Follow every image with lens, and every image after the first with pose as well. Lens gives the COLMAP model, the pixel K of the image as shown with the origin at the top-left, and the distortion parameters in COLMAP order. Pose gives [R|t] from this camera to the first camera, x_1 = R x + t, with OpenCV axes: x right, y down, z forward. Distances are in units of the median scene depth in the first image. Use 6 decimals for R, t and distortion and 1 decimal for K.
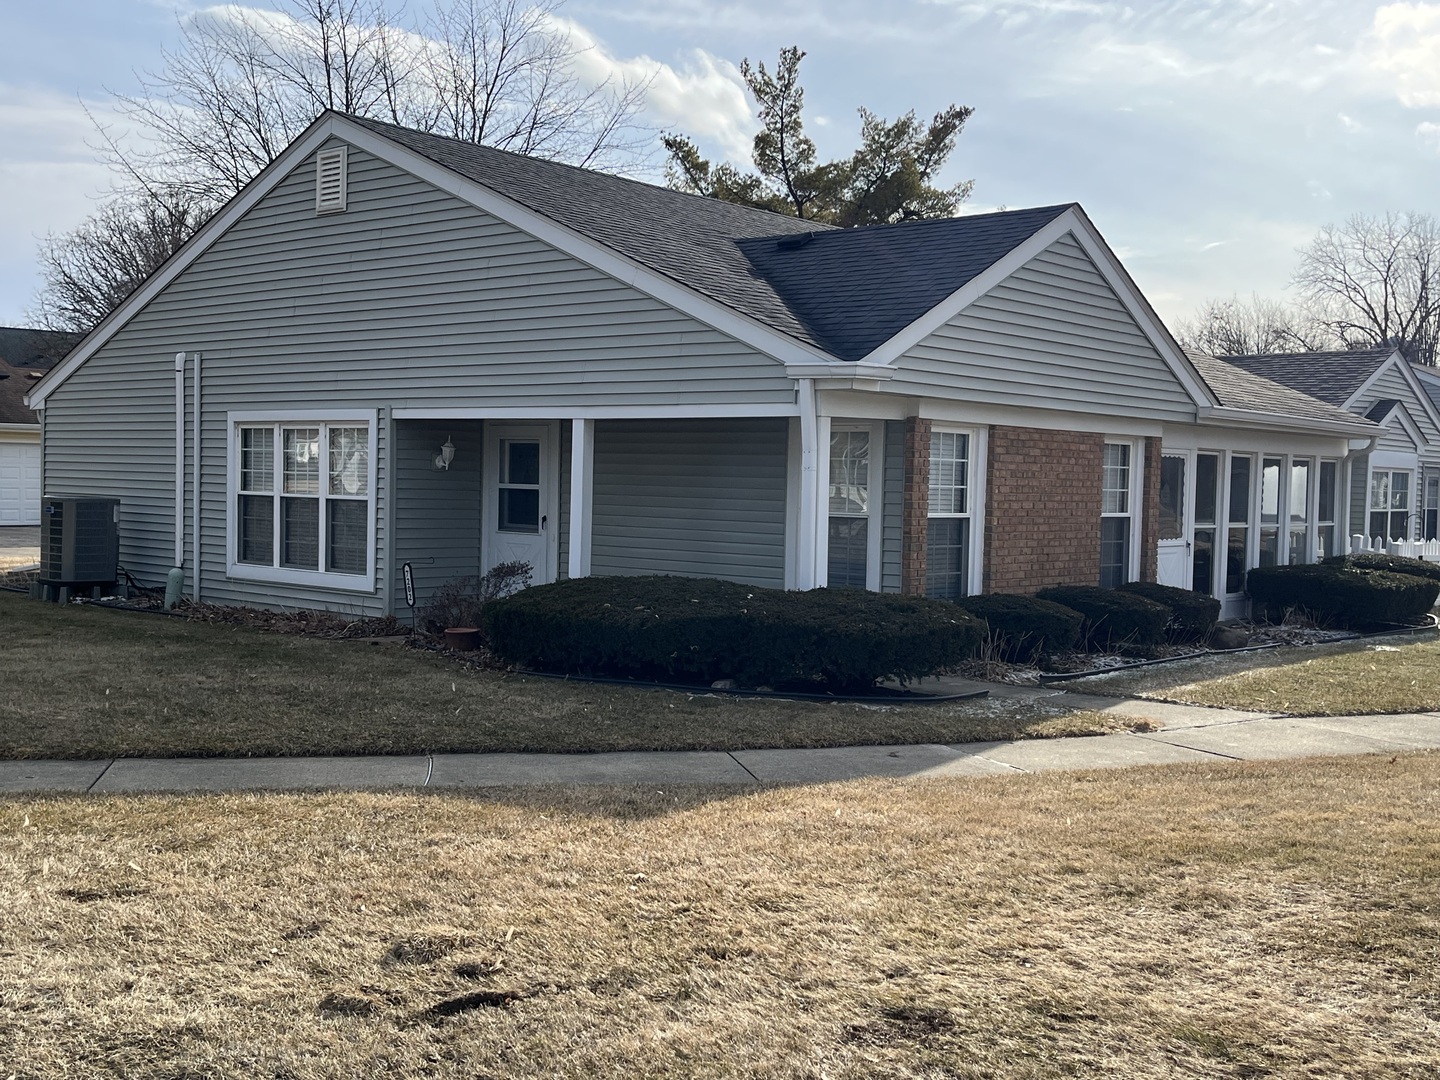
lens RADIAL K [[1516.3, 0, 720.8], [0, 1516.3, 541.6], [0, 0, 1]] dist [0.057896, 0.000000]
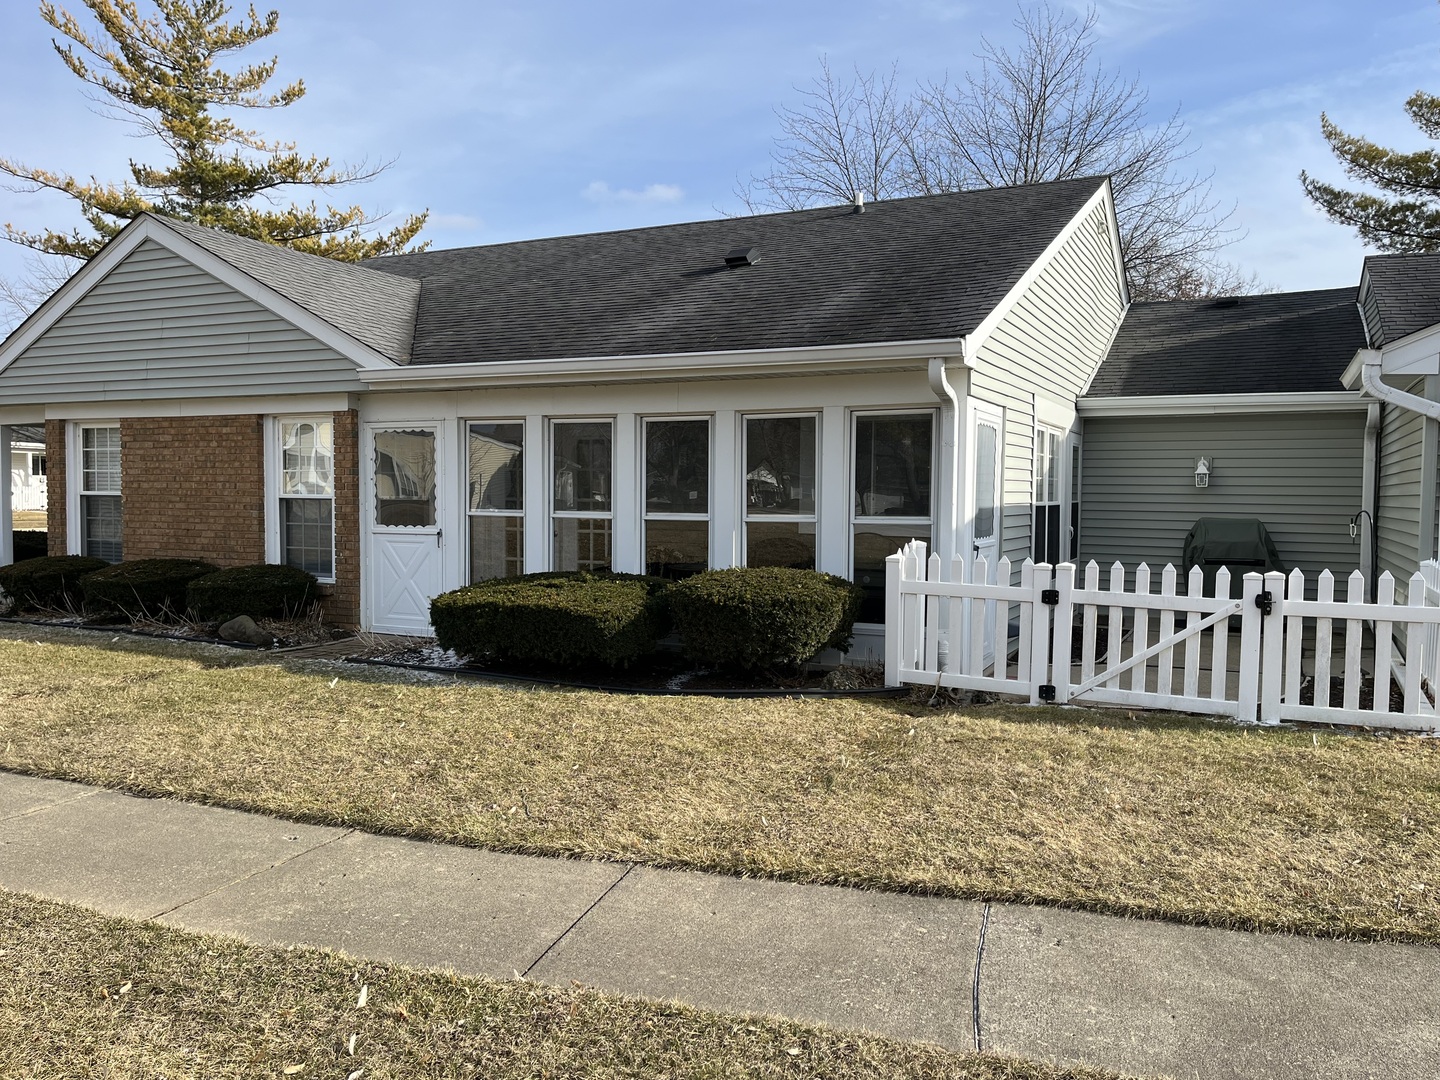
lens RADIAL K [[1089.3, 0, 719.5], [0, 1089.3, 543.5], [0, 0, 1]] dist [0.051980, -0.012332]
pose [[0.245346, 0.024819, -0.969118, 0.613124], [-0.041956, 0.999007, 0.014963, -0.005563], [0.968527, 0.036989, 0.246143, 0.665563]]
